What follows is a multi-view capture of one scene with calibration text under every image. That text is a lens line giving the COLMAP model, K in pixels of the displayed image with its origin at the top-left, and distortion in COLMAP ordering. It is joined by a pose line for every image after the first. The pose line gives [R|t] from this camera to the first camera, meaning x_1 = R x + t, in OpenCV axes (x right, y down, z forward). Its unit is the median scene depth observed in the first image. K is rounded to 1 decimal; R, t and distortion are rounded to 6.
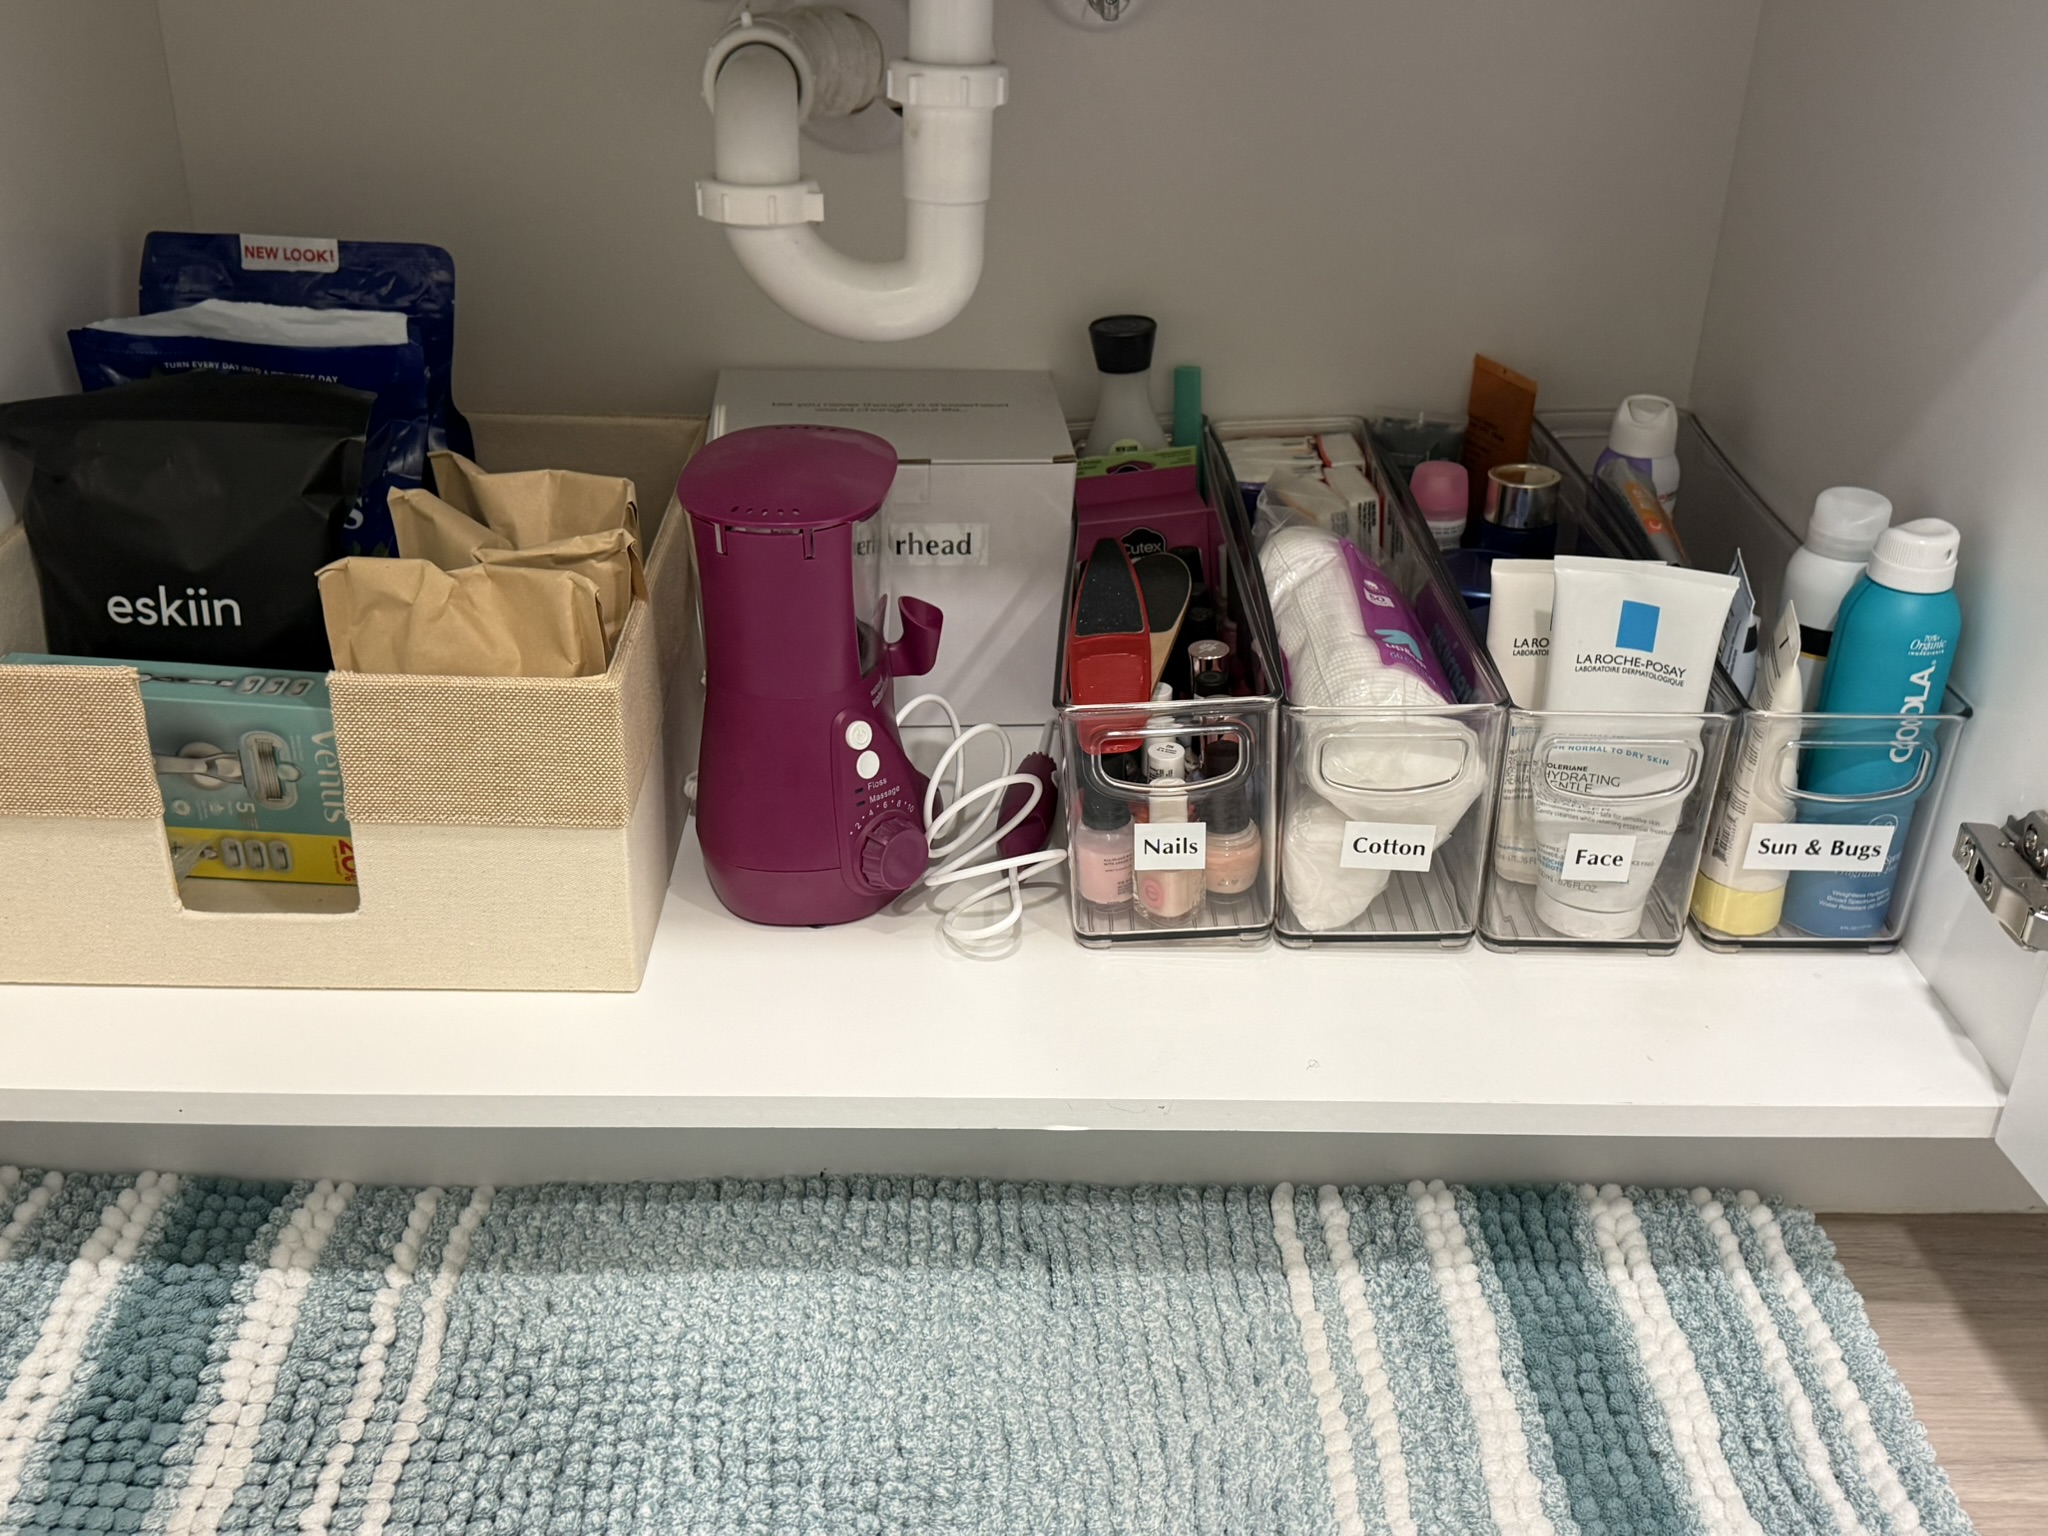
lens RADIAL K [[2012.5, 0, 1019.3], [0, 2012.5, 747.1], [0, 0, 1]] dist [0.073346, 0.000000]
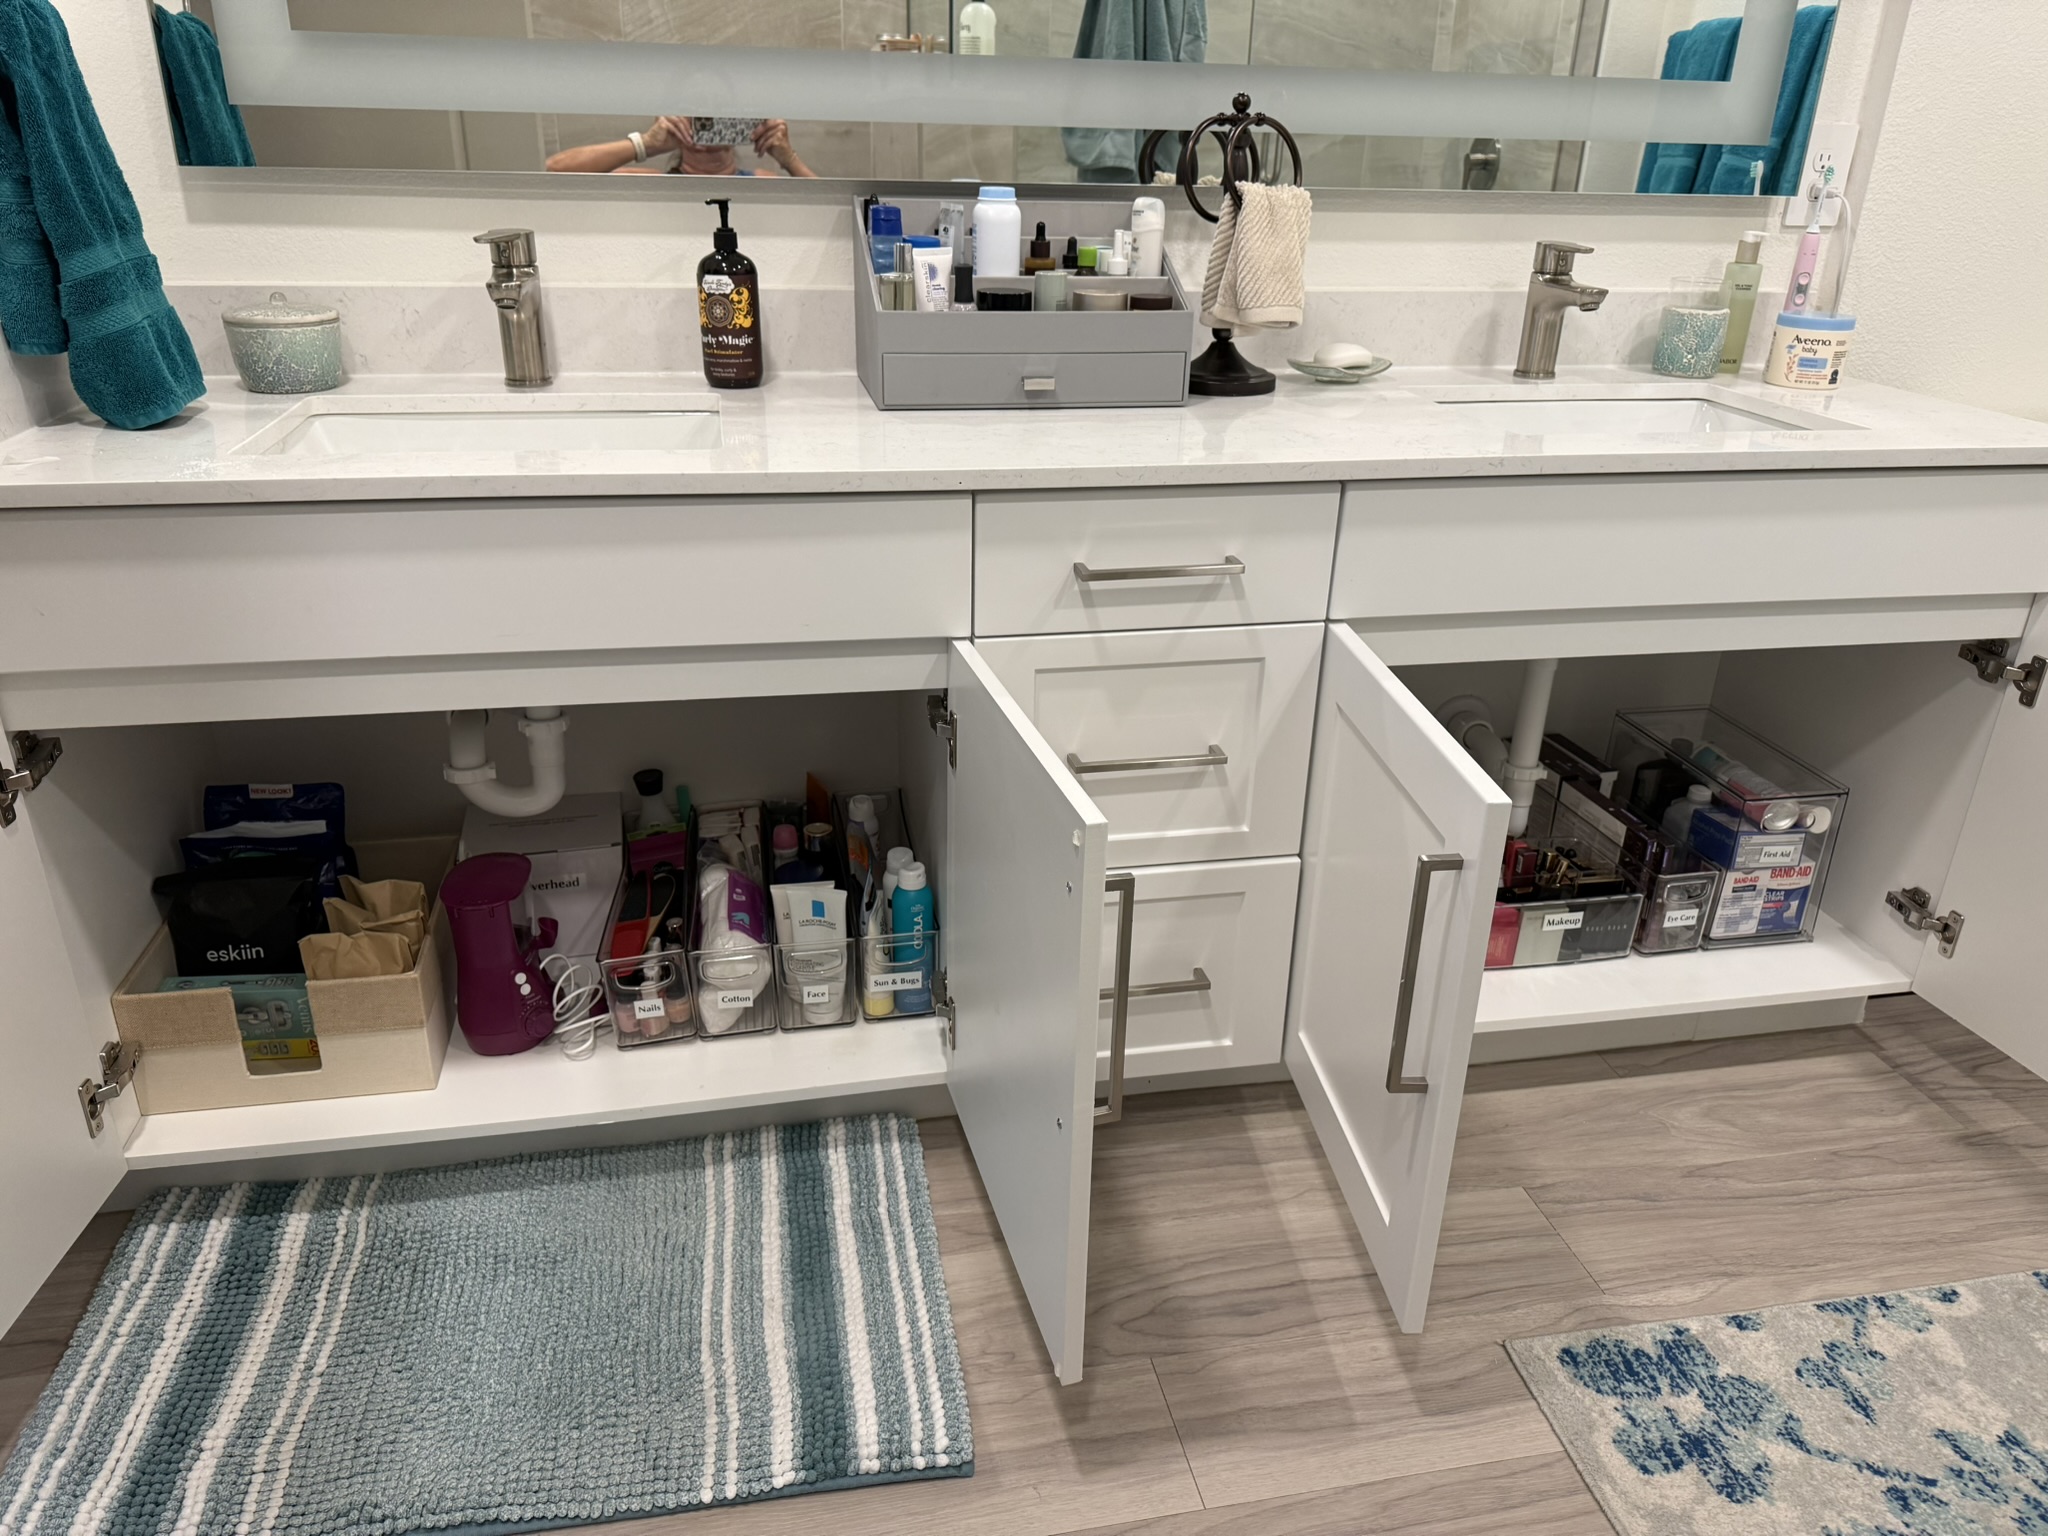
lens RADIAL K [[1447.5, 0, 1019.9], [0, 1447.5, 747.5], [0, 0, 1]] dist [0.011524, -0.021681]
pose [[0.982975, -0.075526, 0.167496, 0.256842], [0.088073, 0.993737, -0.068782, -0.114064], [-0.161253, 0.082363, 0.983470, -0.940496]]
